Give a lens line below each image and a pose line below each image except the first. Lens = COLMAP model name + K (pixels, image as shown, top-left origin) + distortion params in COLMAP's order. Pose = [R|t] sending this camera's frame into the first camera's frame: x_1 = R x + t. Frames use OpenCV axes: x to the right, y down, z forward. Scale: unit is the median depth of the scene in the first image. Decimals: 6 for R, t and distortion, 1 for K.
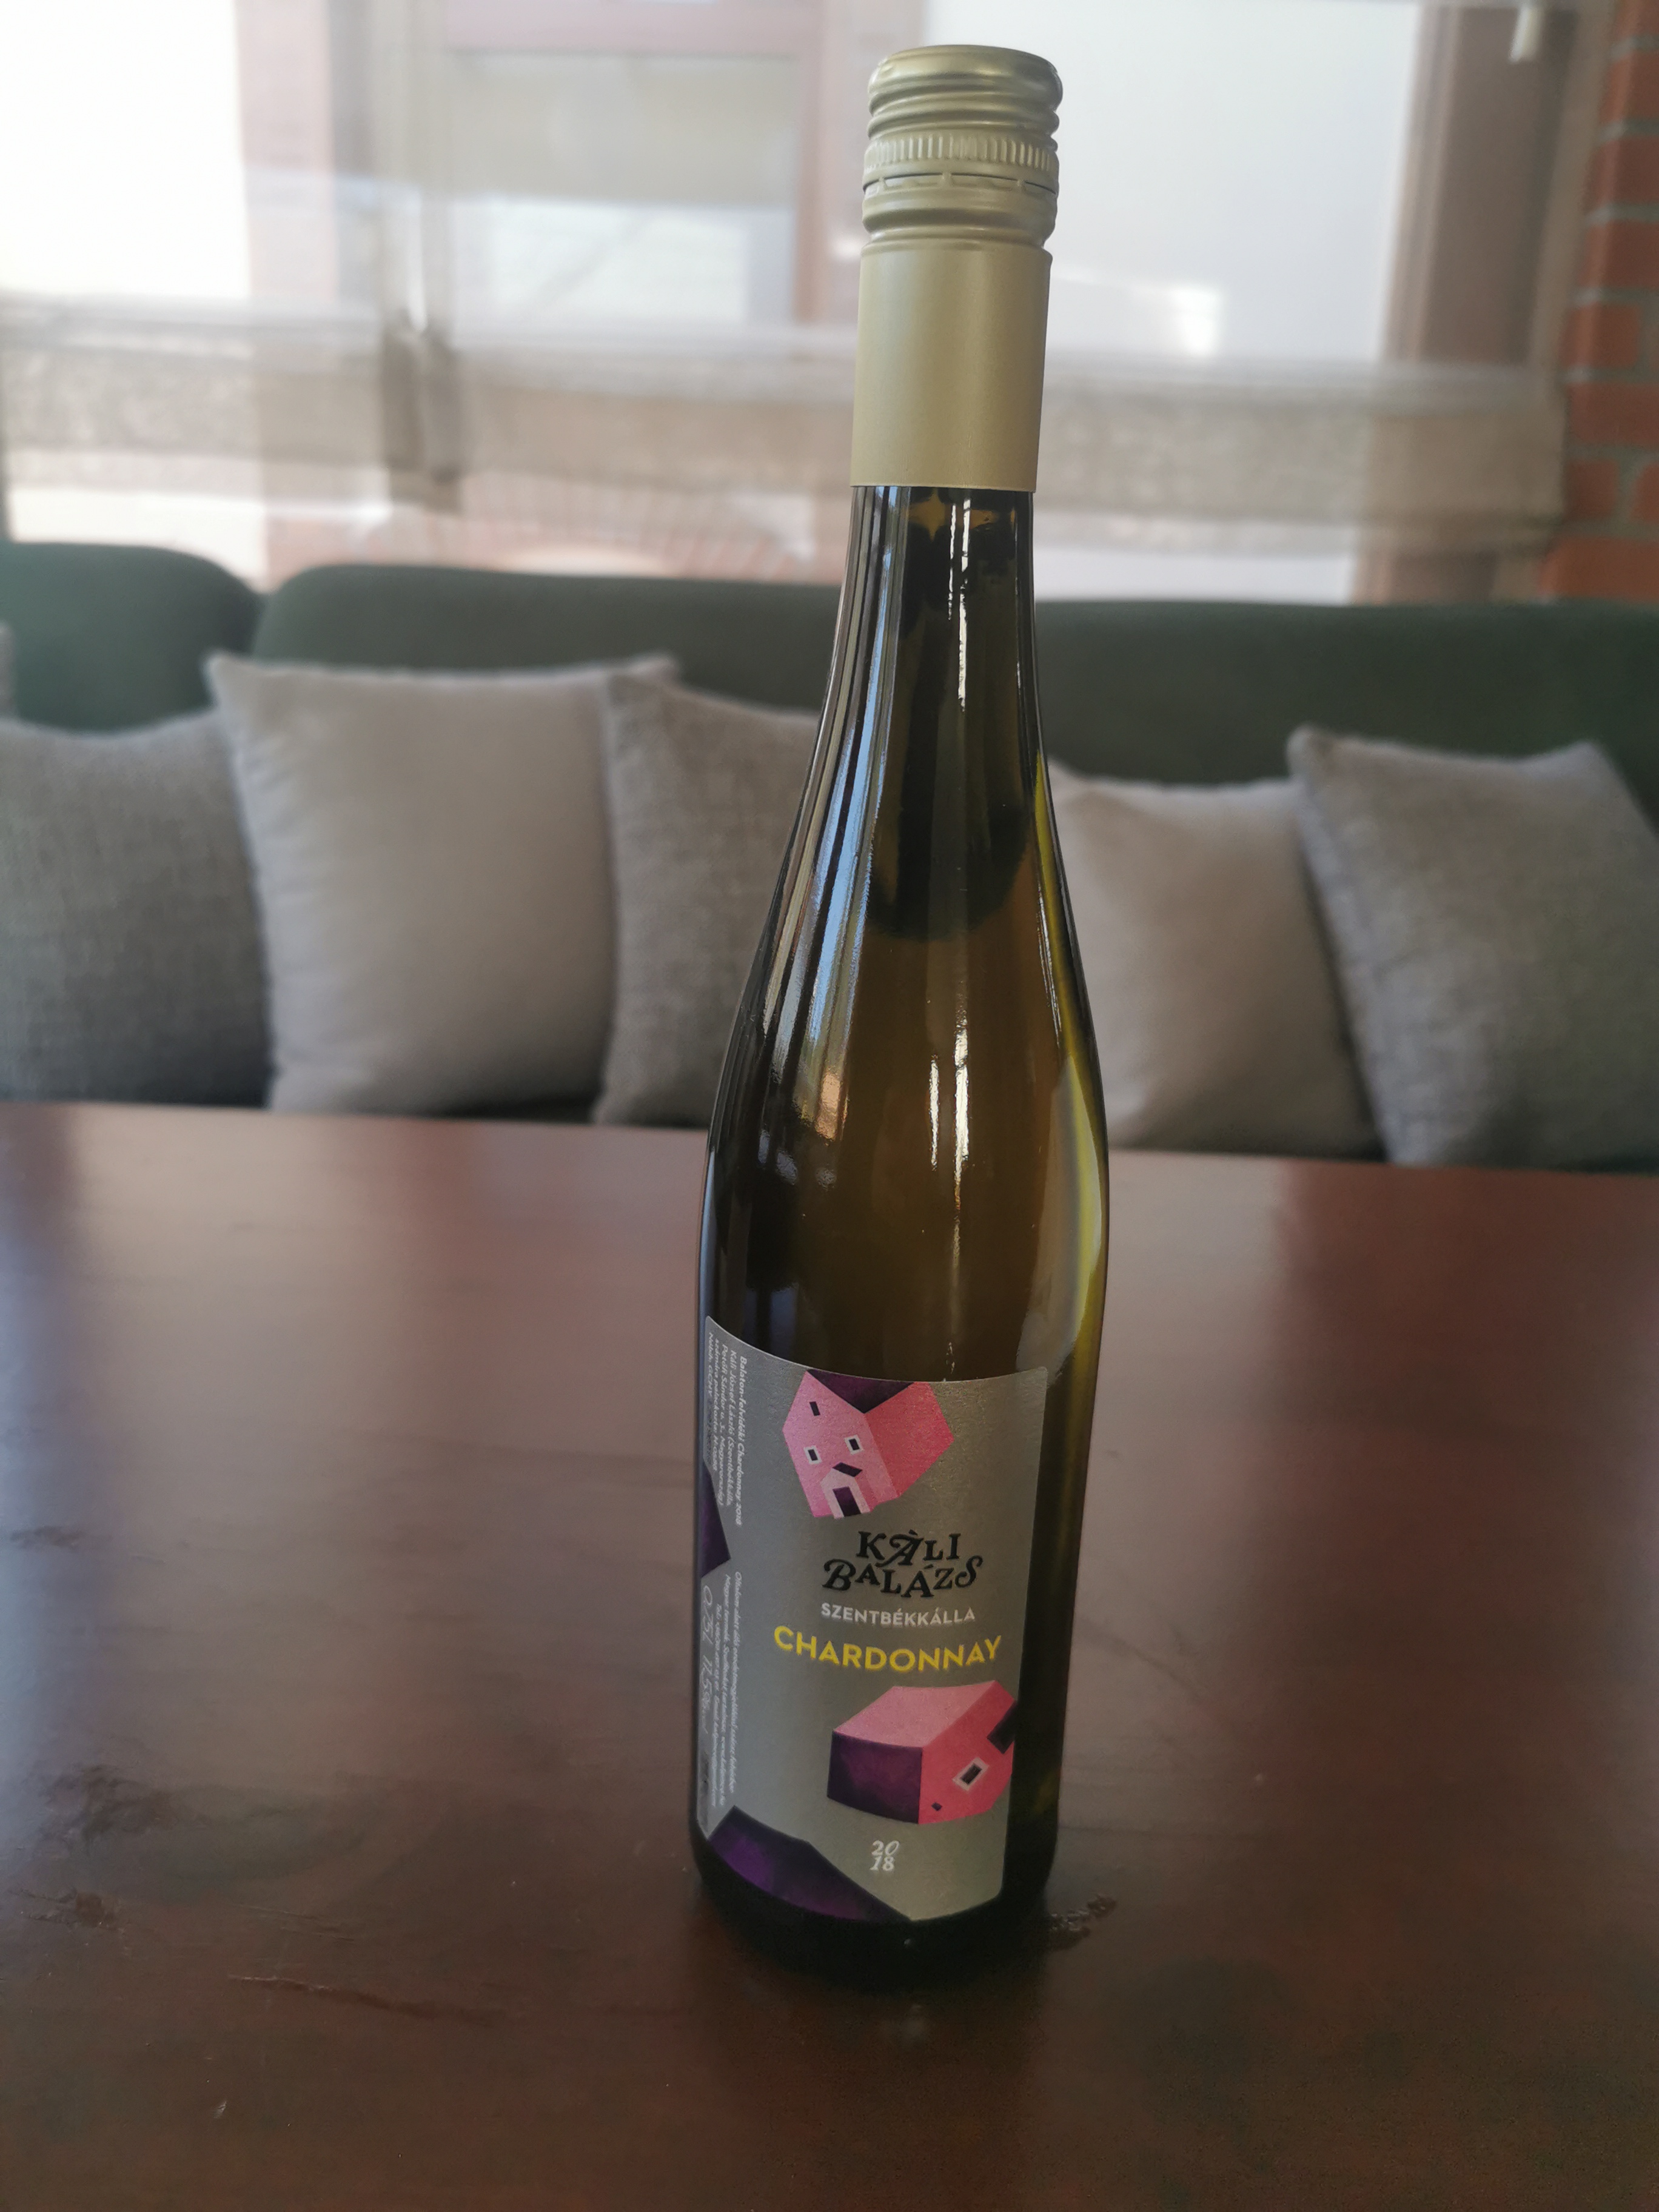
lens RADIAL K [[1743.5, 0, 829.5], [0, 1743.5, 1106.0], [0, 0, 1]] dist [0.042815, -0.084095]
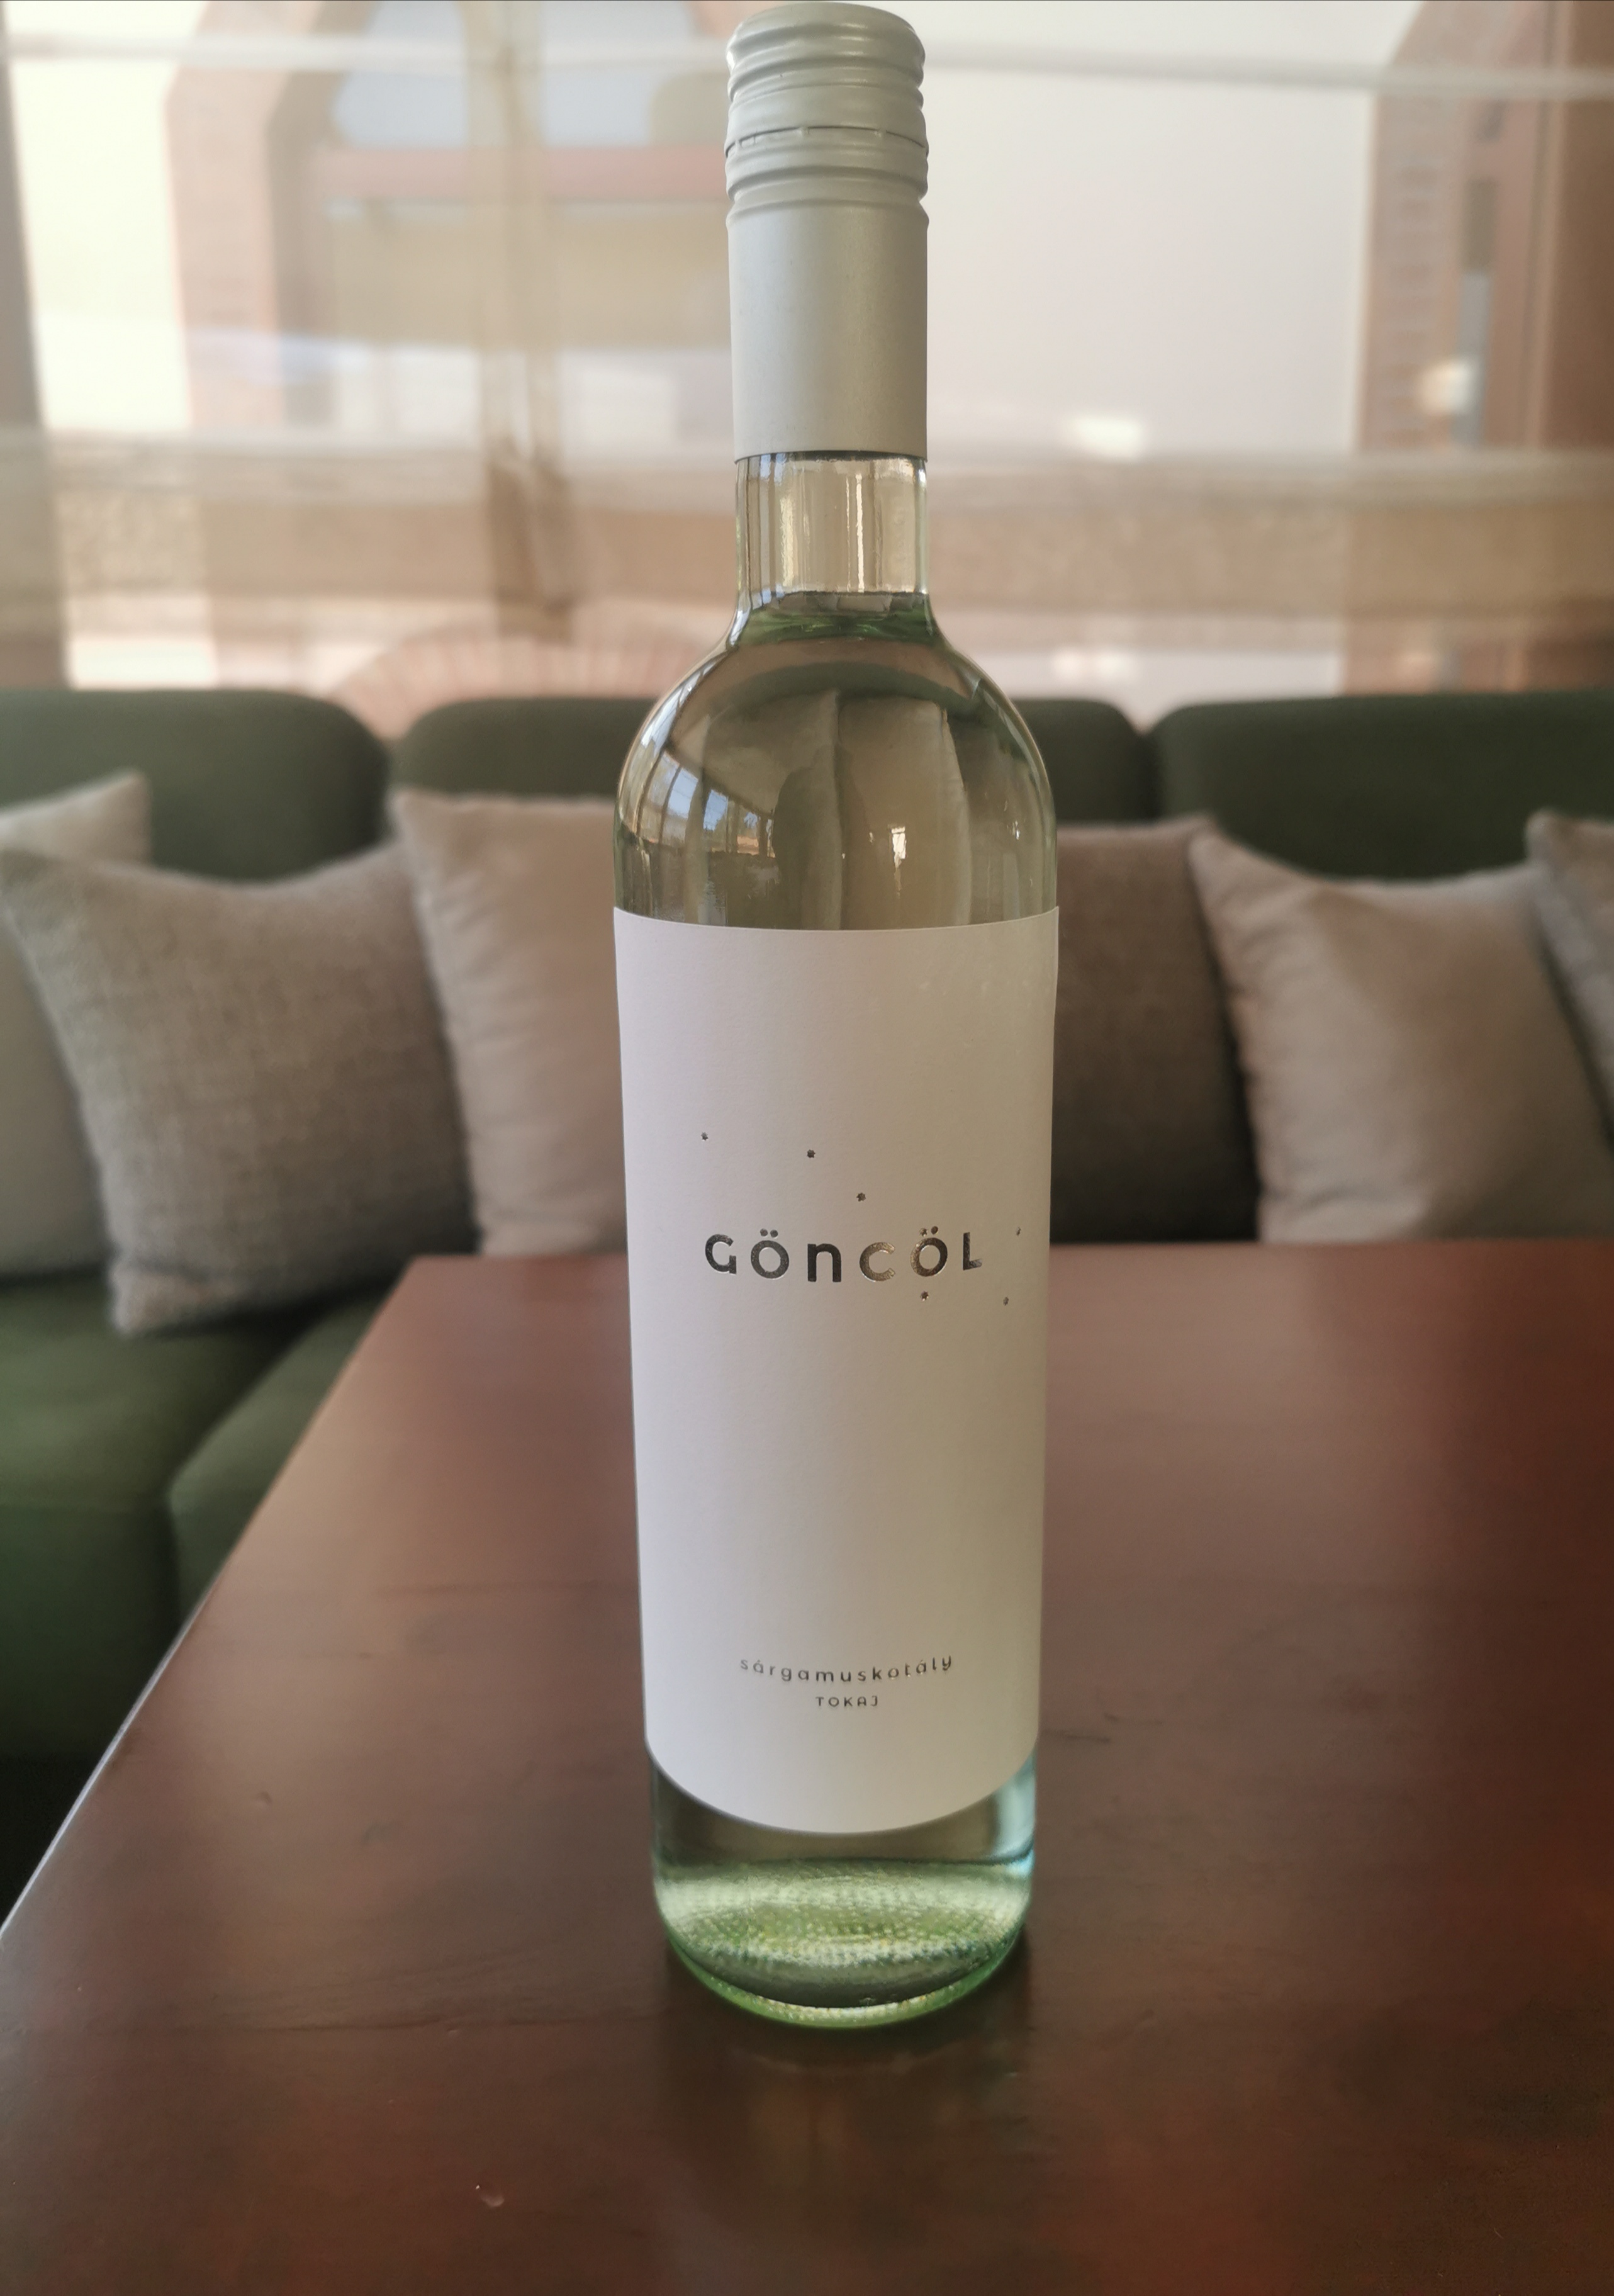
lens RADIAL K [[1815.0, 0, 859.6], [0, 1815.0, 1156.1], [0, 0, 1]] dist [0.029225, -0.071664]
pose [[0.996681, -0.058967, 0.056129, -0.167269], [0.062148, 0.996454, -0.056718, 0.006184], [-0.052585, 0.060018, 0.996811, 0.031697]]
